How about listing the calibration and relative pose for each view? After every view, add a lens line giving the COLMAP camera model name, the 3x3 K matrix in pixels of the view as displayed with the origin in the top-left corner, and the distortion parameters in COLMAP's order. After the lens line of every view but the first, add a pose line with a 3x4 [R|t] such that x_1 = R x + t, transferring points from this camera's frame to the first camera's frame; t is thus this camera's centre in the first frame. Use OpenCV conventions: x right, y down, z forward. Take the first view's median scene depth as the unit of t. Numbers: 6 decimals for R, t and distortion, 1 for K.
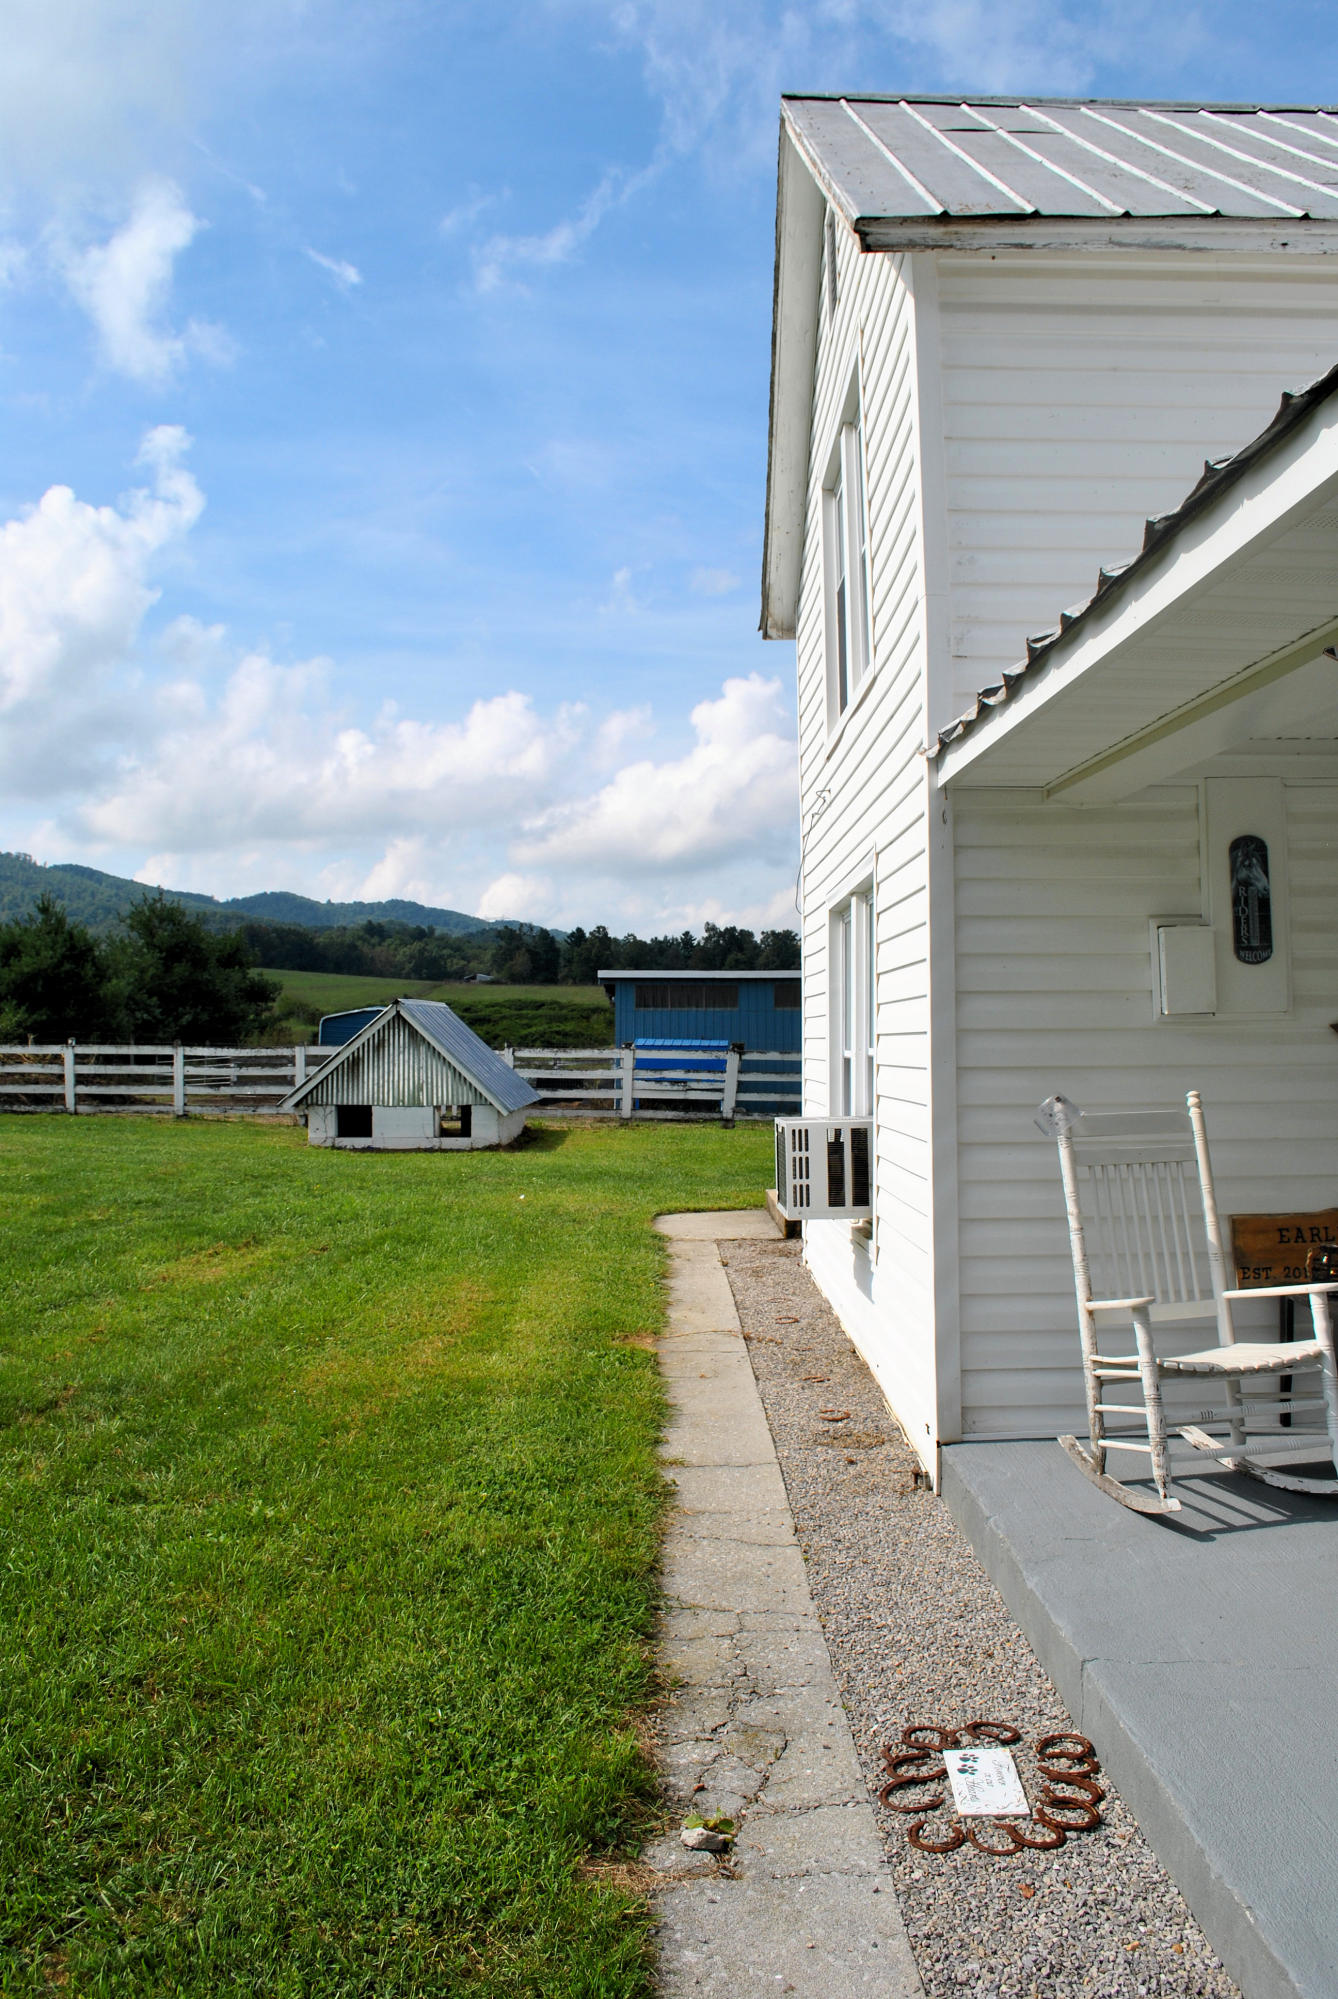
lens RADIAL K [[1570.1, 0, 669.0], [0, 1570.1, 999.5], [0, 0, 1]] dist [-0.081912, 0.002001]
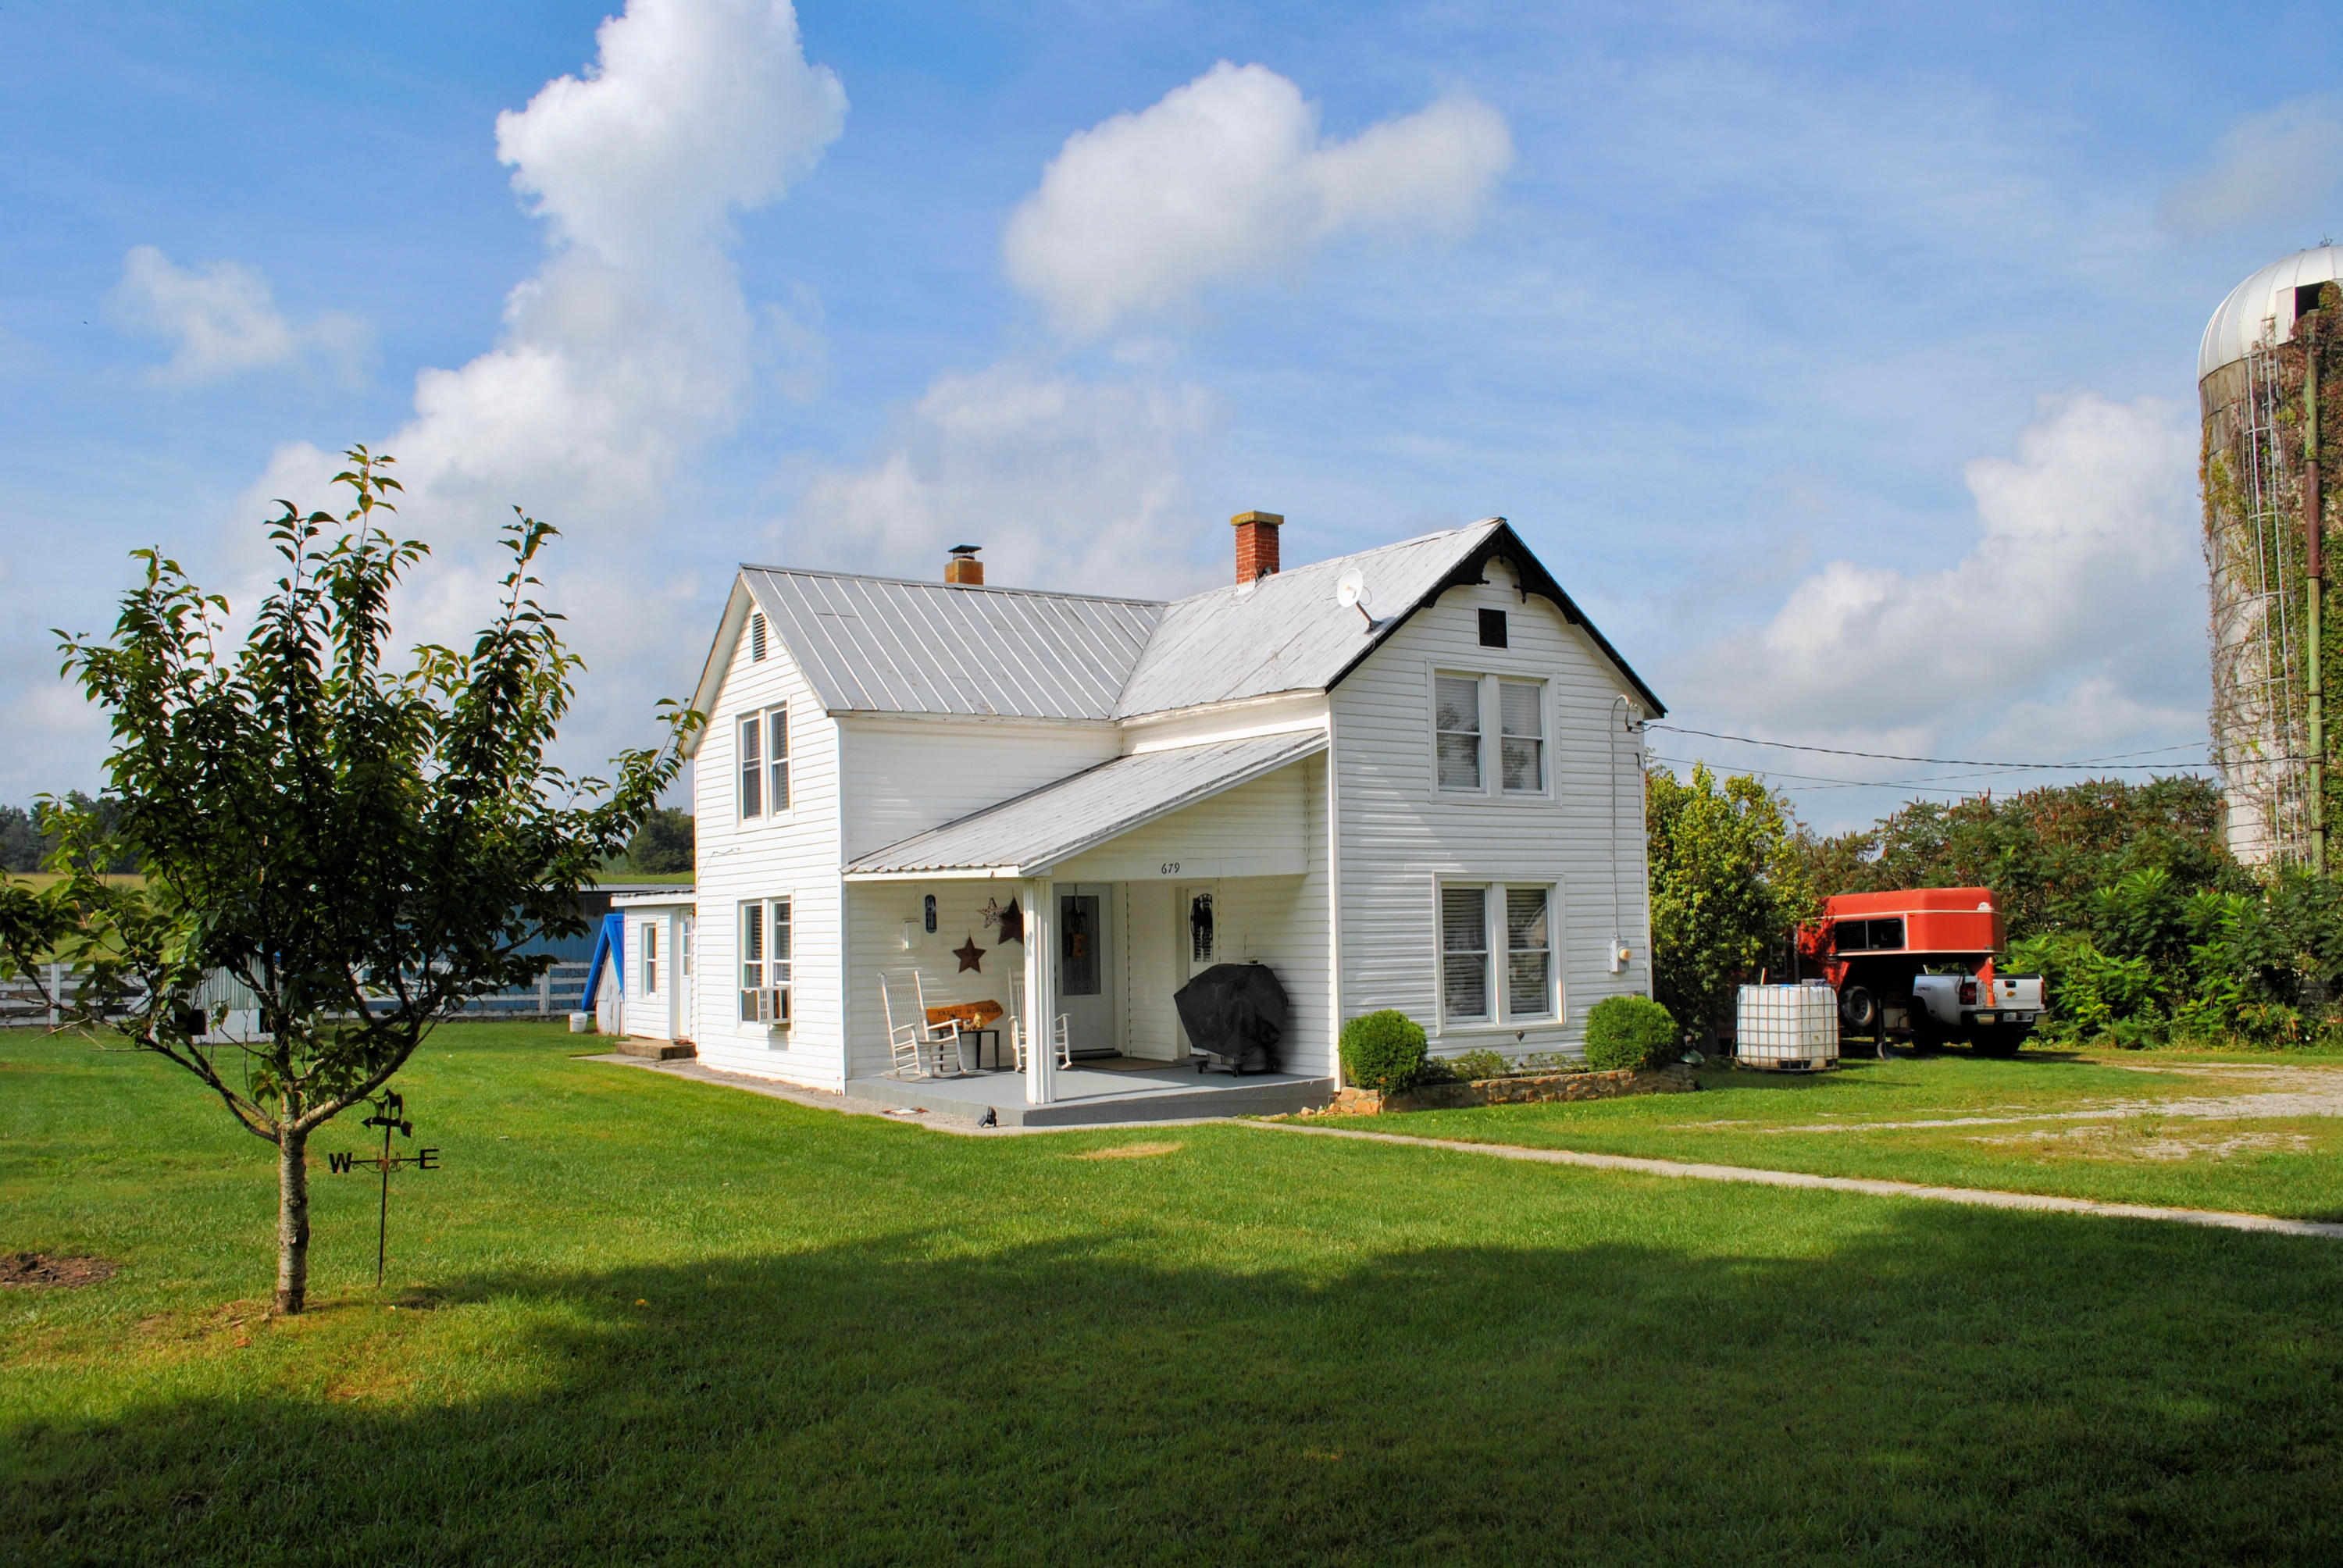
lens RADIAL K [[1849.1, 0, 1180.8], [0, 1849.1, 795.7], [0, 0, 1]] dist [-0.070130, -0.006376]
pose [[0.831380, 0.025322, 0.555128, -1.388297], [0.002543, 0.998777, -0.049368, -0.119765], [-0.555699, 0.042455, 0.830299, -2.608443]]
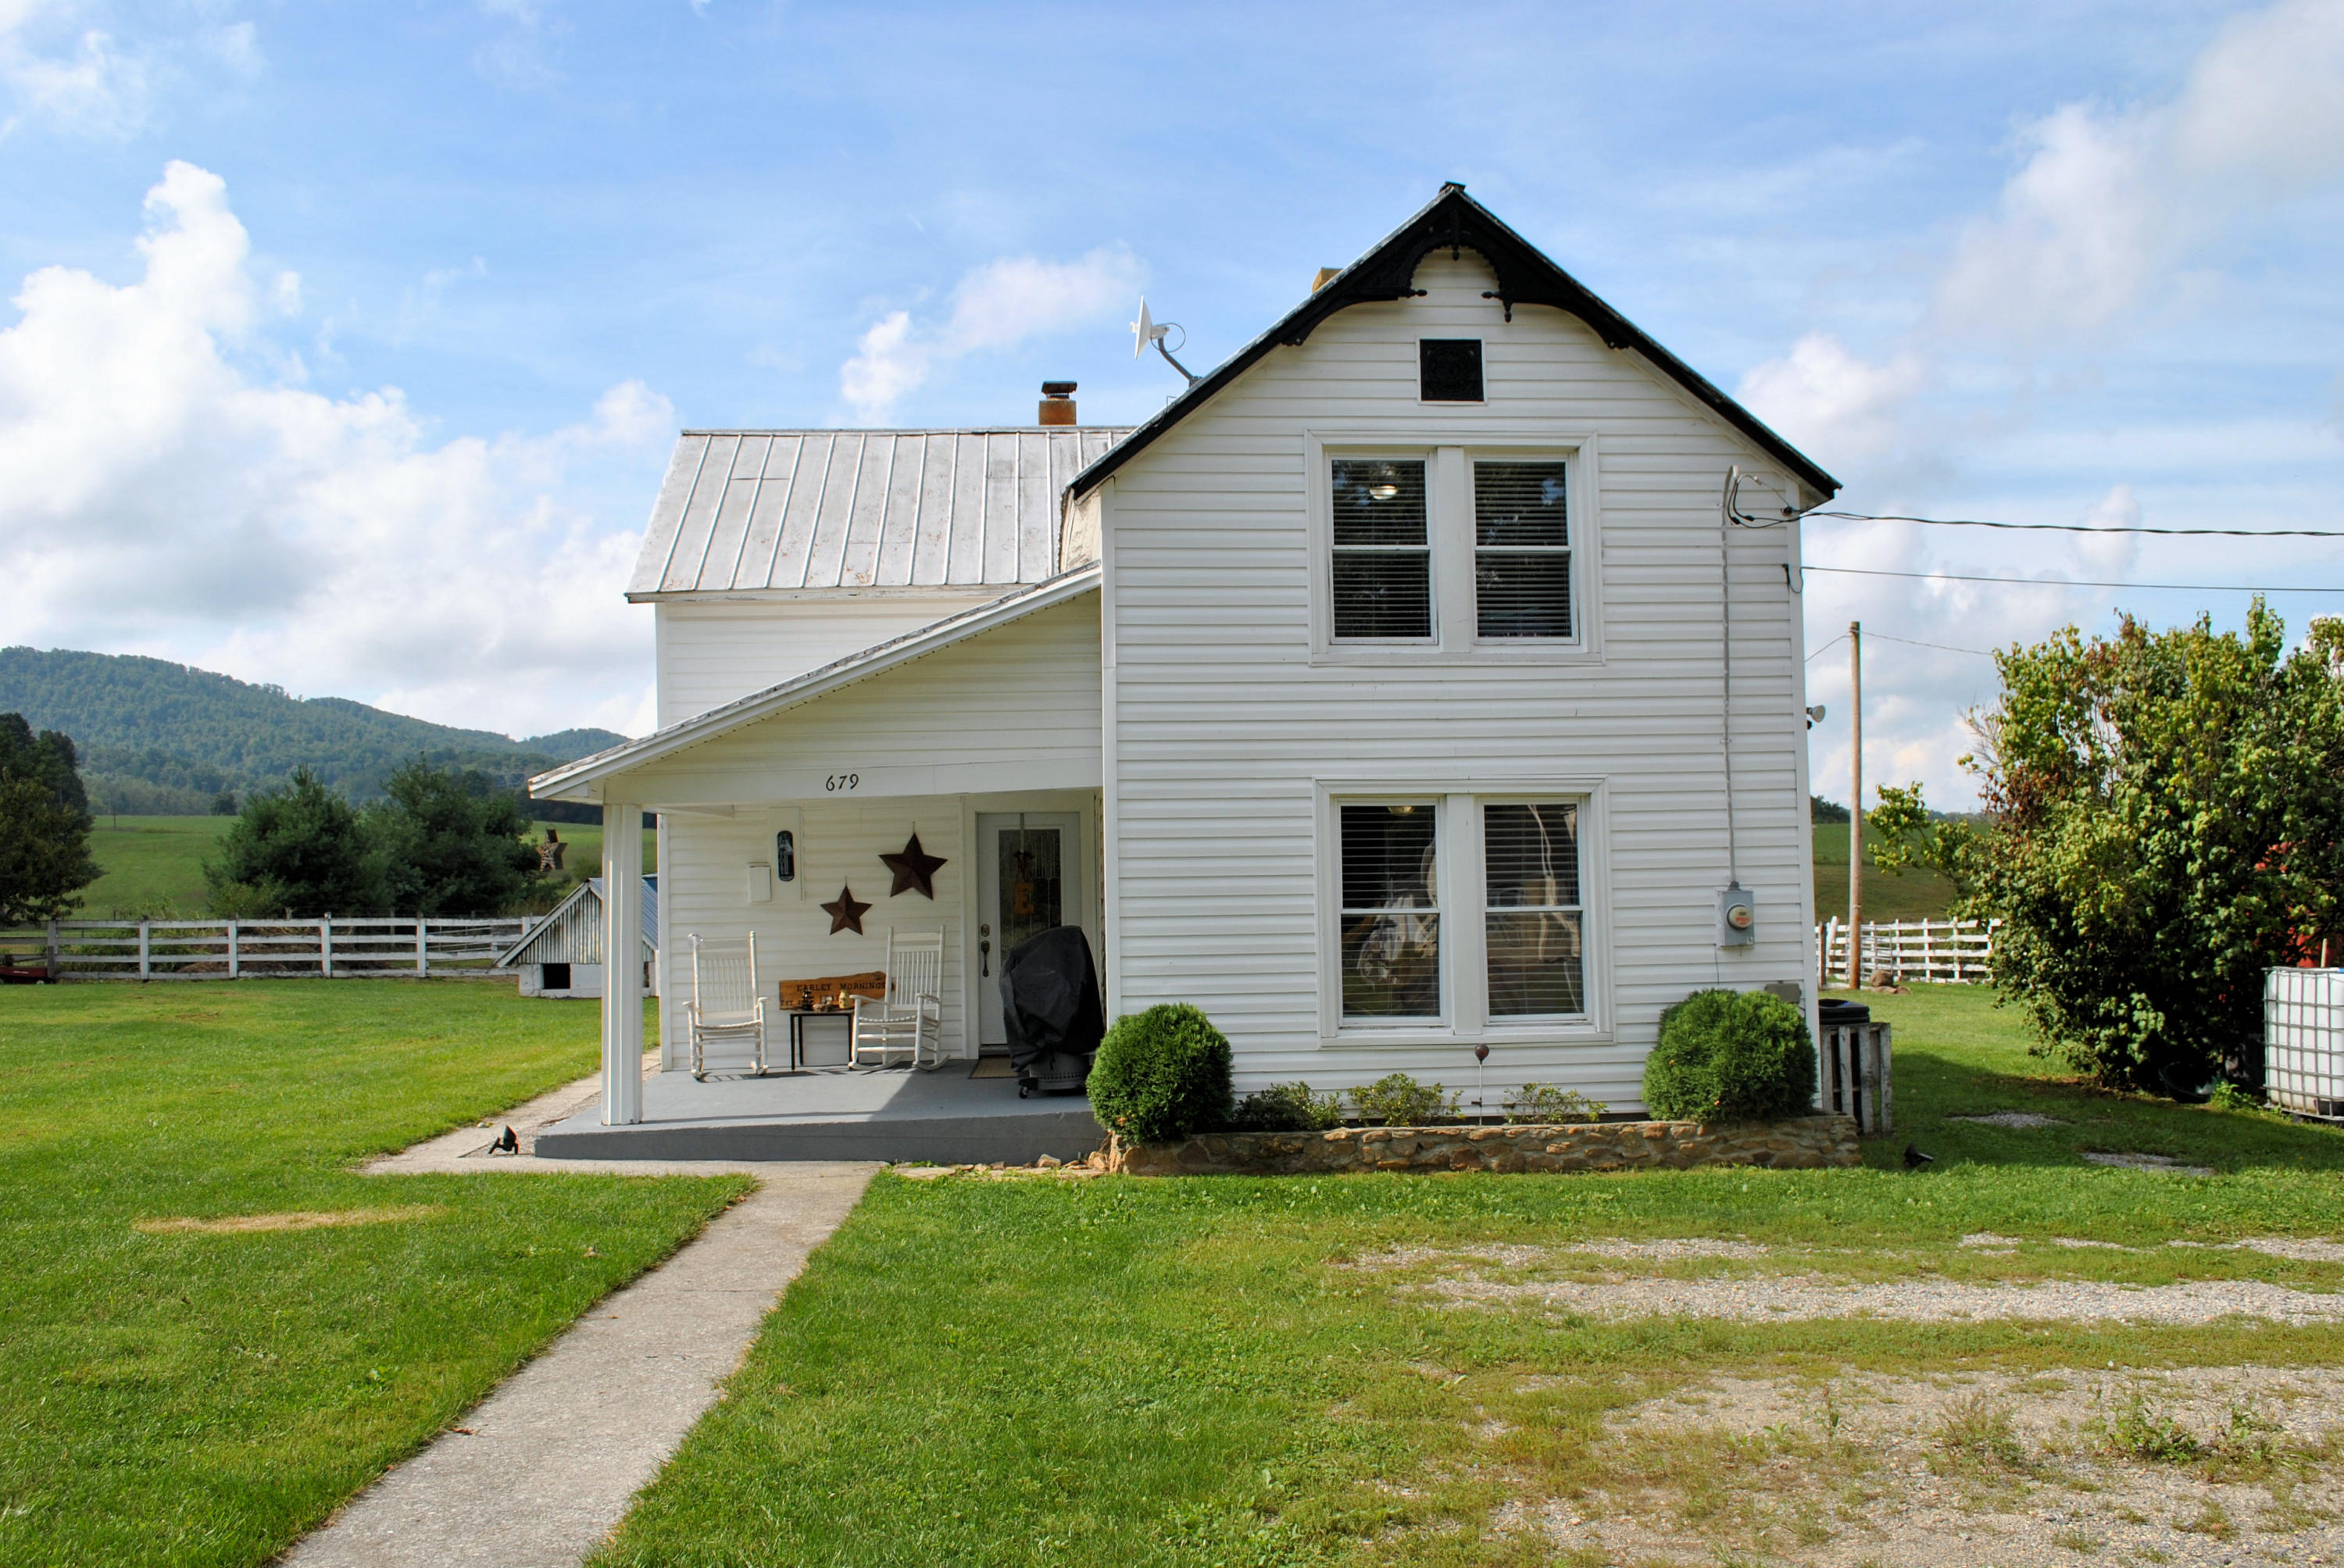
lens RADIAL K [[1850.0, 0, 1181.3], [0, 1850.0, 795.7], [0, 0, 1]] dist [-0.070130, -0.006376]
pose [[0.997578, -0.013475, 0.068240, 0.806228], [0.015510, 0.999448, -0.029381, -0.063497], [-0.067806, 0.030368, 0.997236, -2.034313]]
